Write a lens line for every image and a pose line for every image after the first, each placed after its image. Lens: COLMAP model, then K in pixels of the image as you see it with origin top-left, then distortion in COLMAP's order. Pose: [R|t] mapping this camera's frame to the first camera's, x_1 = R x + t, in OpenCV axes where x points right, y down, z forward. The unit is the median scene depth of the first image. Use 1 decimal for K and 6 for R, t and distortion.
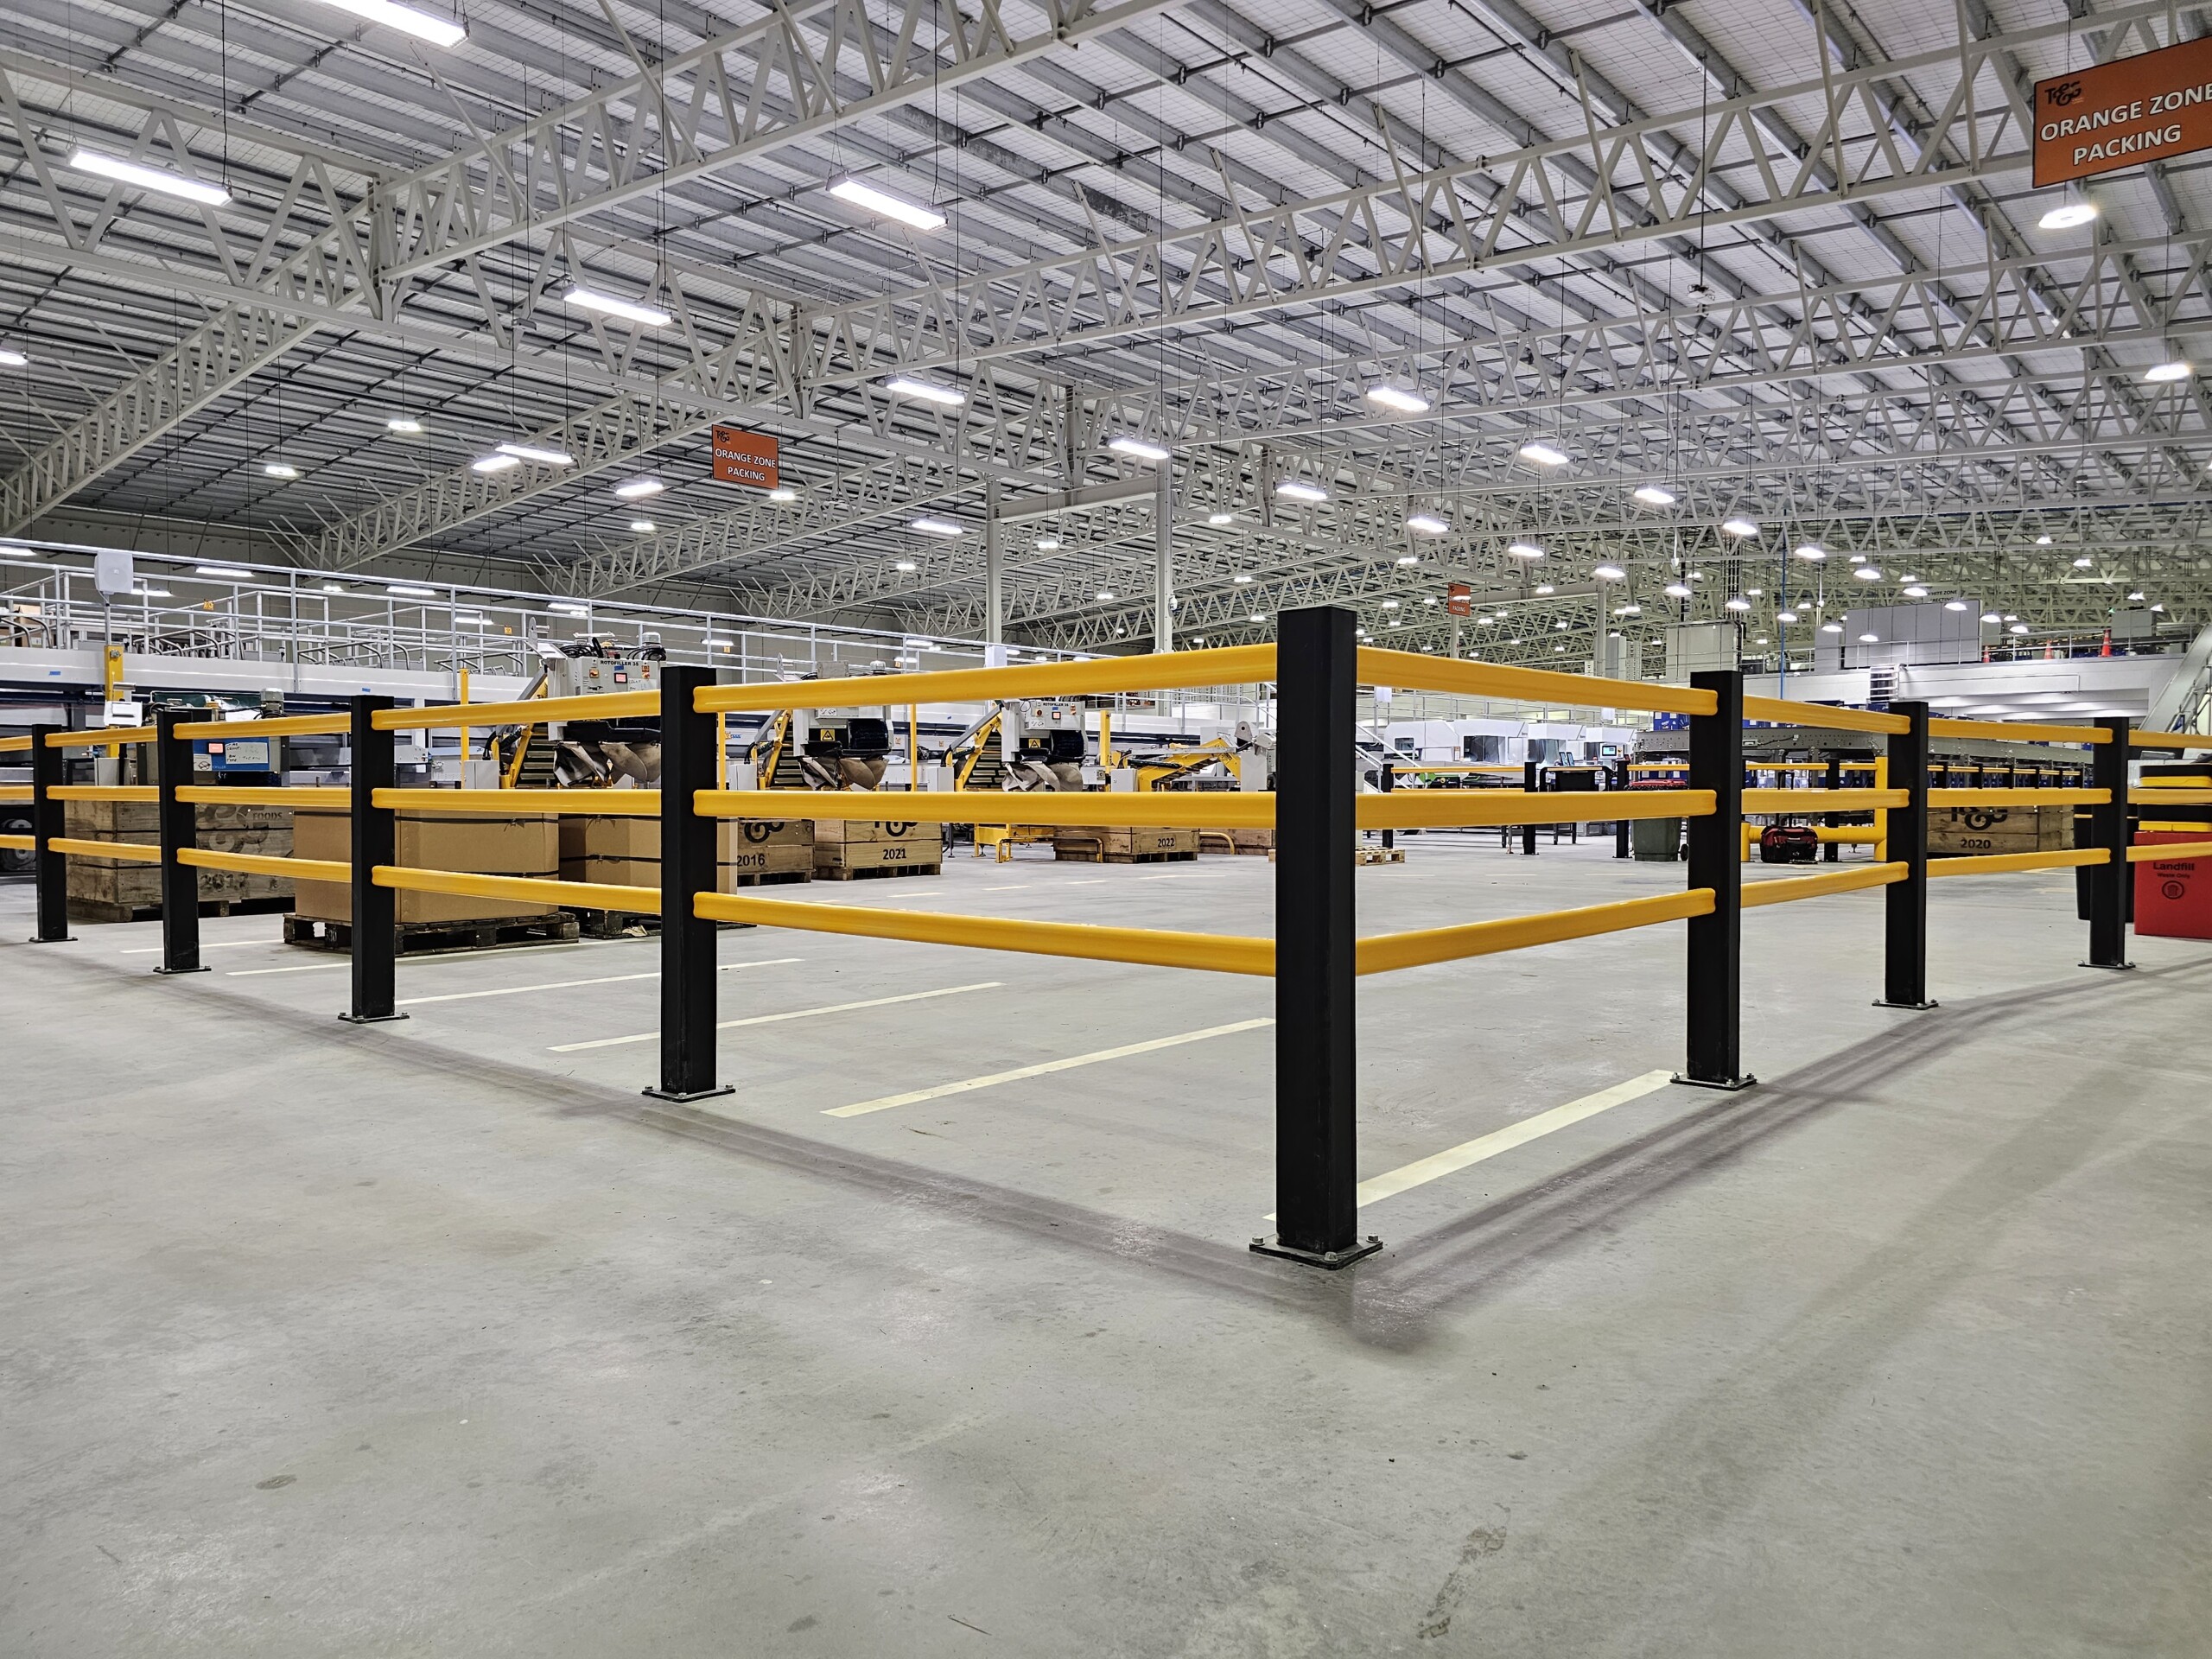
lens RADIAL K [[1463.0, 0, 1106.0], [0, 1463.0, 829.5], [0, 0, 1]] dist [0.051340, -0.052000]
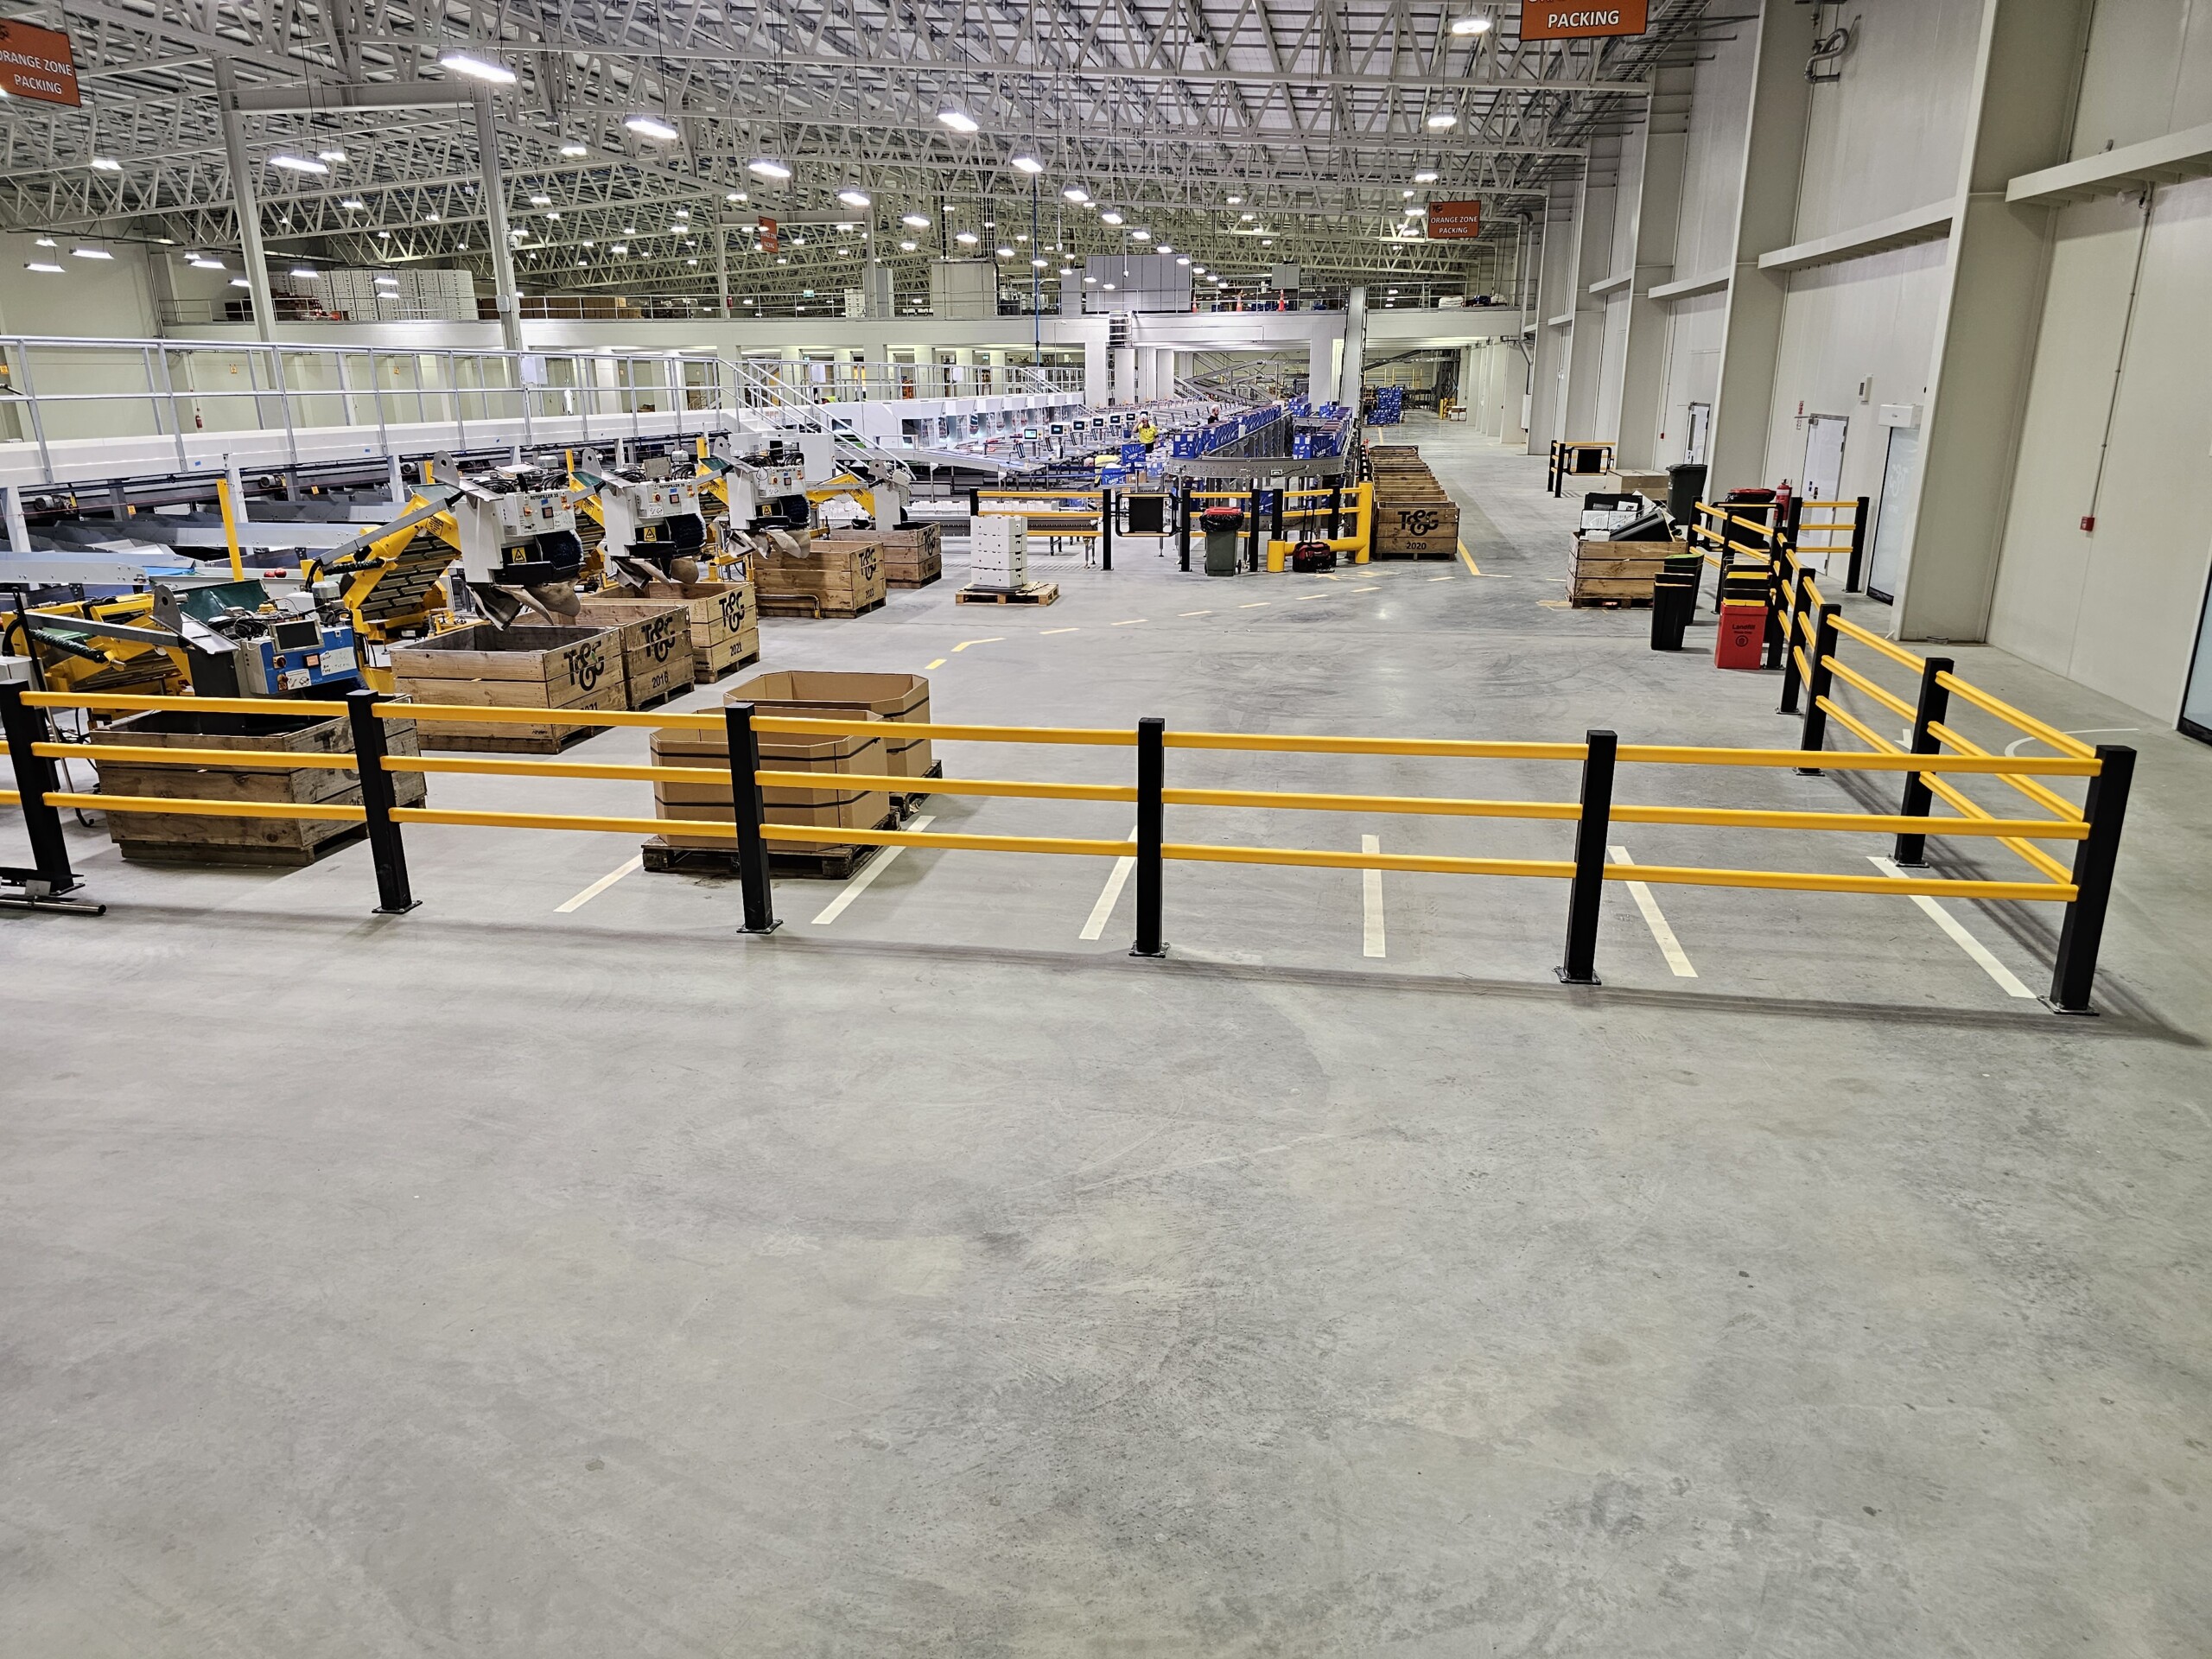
lens RADIAL K [[1463.0, 0, 1106.0], [0, 1463.0, 829.5], [0, 0, 1]] dist [0.051340, -0.052000]
pose [[0.848751, -0.157953, 0.504651, -0.387991], [0.019319, 0.962971, 0.268912, -0.111911], [-0.528439, -0.218490, 0.820374, -0.015045]]
